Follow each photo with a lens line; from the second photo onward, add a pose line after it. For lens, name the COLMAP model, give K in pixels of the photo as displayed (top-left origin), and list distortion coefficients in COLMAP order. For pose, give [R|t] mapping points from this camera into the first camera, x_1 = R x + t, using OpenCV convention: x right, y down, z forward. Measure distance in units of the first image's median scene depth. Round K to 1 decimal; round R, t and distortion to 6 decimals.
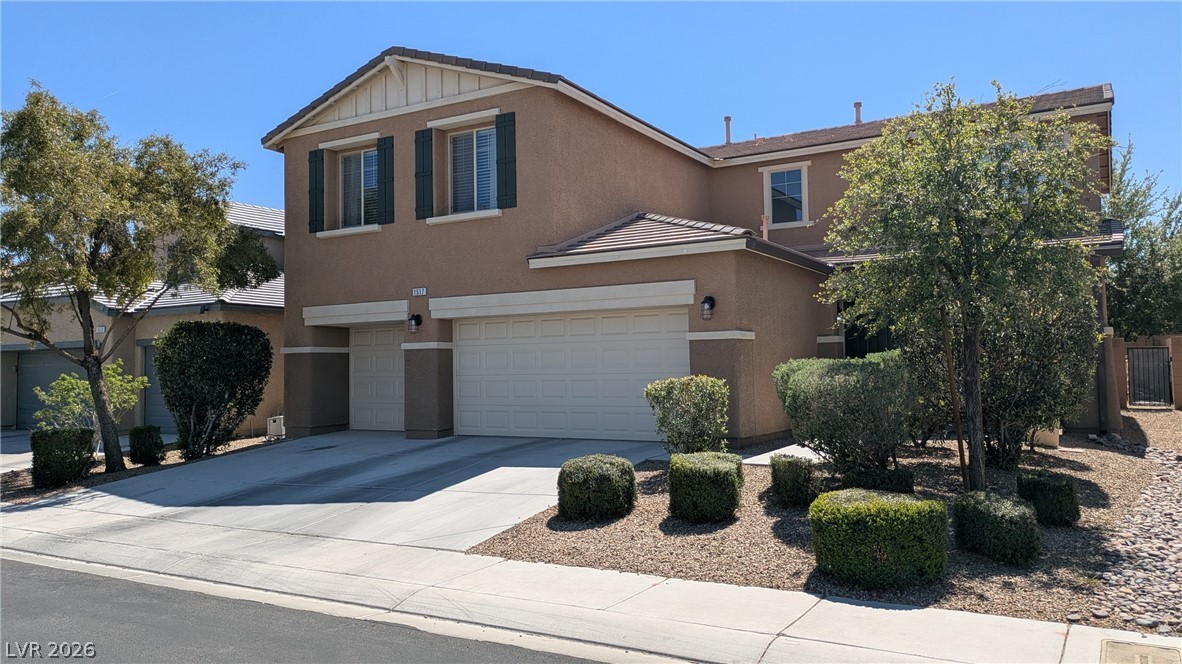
lens RADIAL K [[864.1, 0, 591.0], [0, 864.1, 332.0], [0, 0, 1]] dist [0.005587, 0.000627]
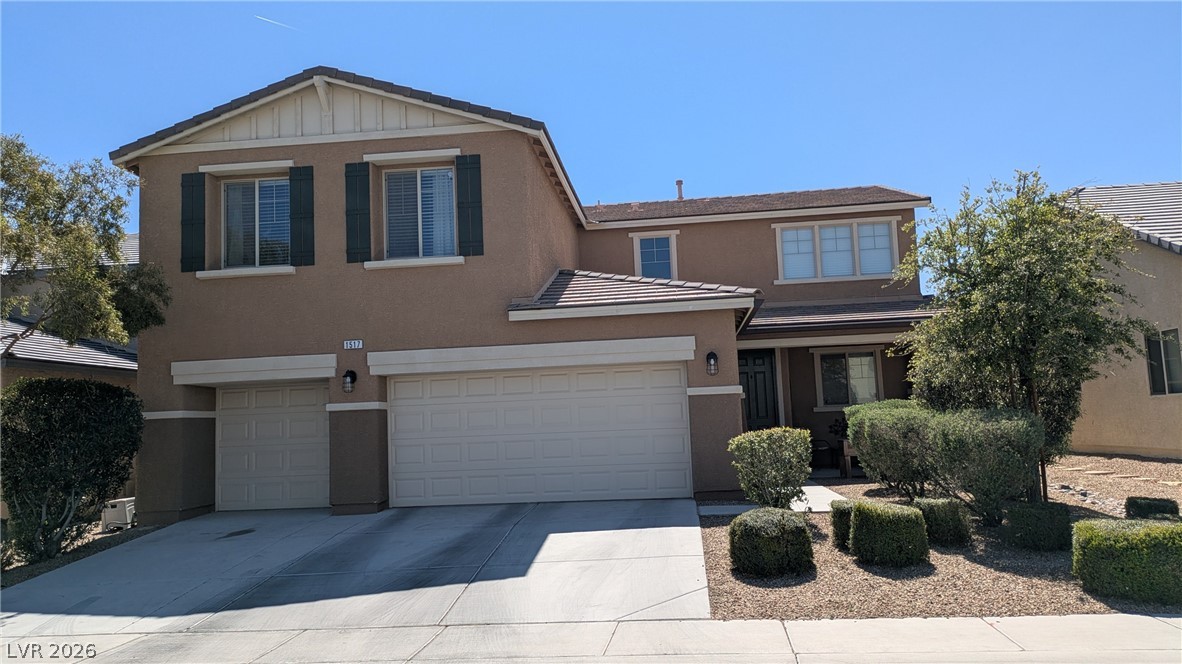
lens RADIAL K [[858.4, 0, 593.0], [0, 858.4, 349.2], [0, 0, 1]] dist [0.006743, -0.001628]
pose [[0.907896, 0.014995, 0.418927, -0.340487], [0.009256, 0.998399, -0.055796, 0.008840], [-0.419094, 0.054534, 0.906304, 0.108473]]
